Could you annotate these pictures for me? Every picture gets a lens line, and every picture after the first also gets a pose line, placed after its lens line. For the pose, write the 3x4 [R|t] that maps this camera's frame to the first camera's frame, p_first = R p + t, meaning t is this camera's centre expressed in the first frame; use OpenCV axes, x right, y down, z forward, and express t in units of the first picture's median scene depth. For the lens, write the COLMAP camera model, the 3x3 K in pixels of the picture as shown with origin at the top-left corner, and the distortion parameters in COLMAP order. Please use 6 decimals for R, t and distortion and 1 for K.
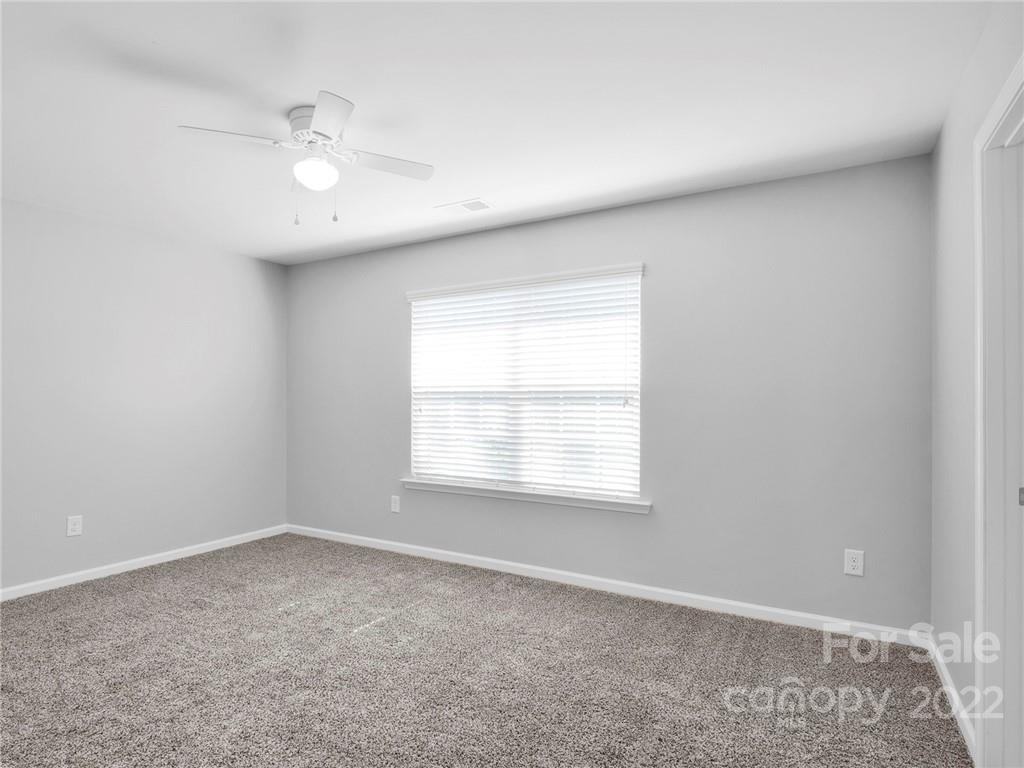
lens RADIAL K [[491.8, 0, 512.2], [0, 491.8, 391.5], [0, 0, 1]] dist [-0.002646, -0.000335]
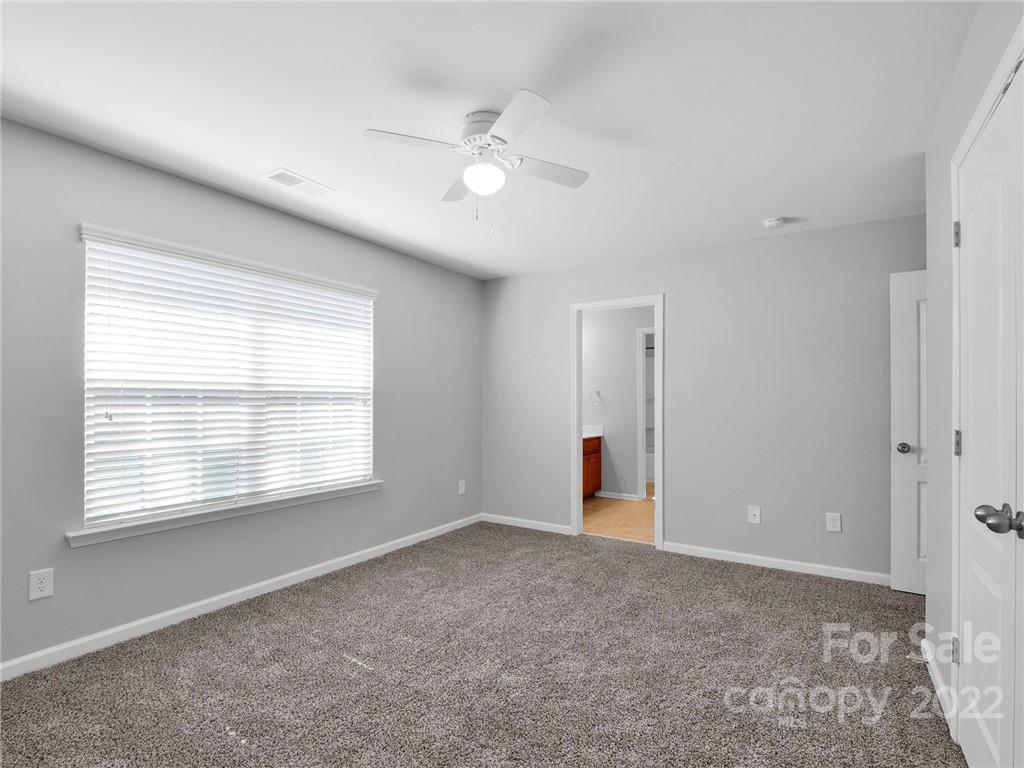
lens RADIAL K [[511.5, 0, 516.2], [0, 511.5, 401.3], [0, 0, 1]] dist [-0.002152, -0.001153]
pose [[0.092353, -0.004386, 0.995717, -0.896878], [-0.017083, 0.999836, 0.005989, 0.005491], [-0.995580, -0.017563, 0.092263, 0.464801]]
